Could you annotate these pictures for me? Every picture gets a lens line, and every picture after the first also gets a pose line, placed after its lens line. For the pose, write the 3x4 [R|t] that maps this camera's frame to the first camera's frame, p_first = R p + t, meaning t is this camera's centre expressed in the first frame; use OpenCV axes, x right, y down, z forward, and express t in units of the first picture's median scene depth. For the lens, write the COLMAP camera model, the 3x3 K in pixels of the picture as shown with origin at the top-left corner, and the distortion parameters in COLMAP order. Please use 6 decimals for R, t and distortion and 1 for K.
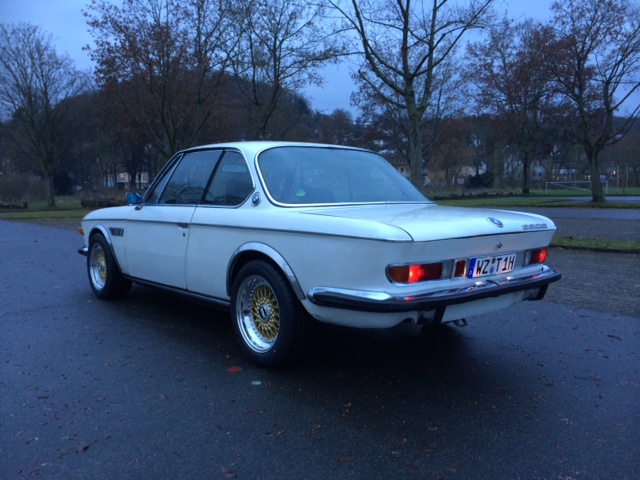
lens RADIAL K [[557.1, 0, 323.5], [0, 557.1, 238.4], [0, 0, 1]] dist [0.049687, -0.030987]
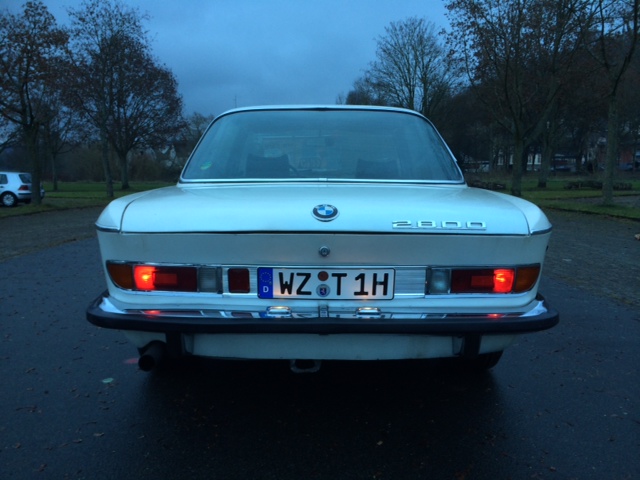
lens RADIAL K [[557.1, 0, 320.3], [0, 557.1, 241.1], [0, 0, 1]] dist [0.049687, -0.030987]
pose [[0.765700, 0.081766, -0.637980, 0.624834], [-0.058943, 0.996633, 0.056989, -0.029338], [0.640492, -0.006032, 0.767942, 0.487316]]
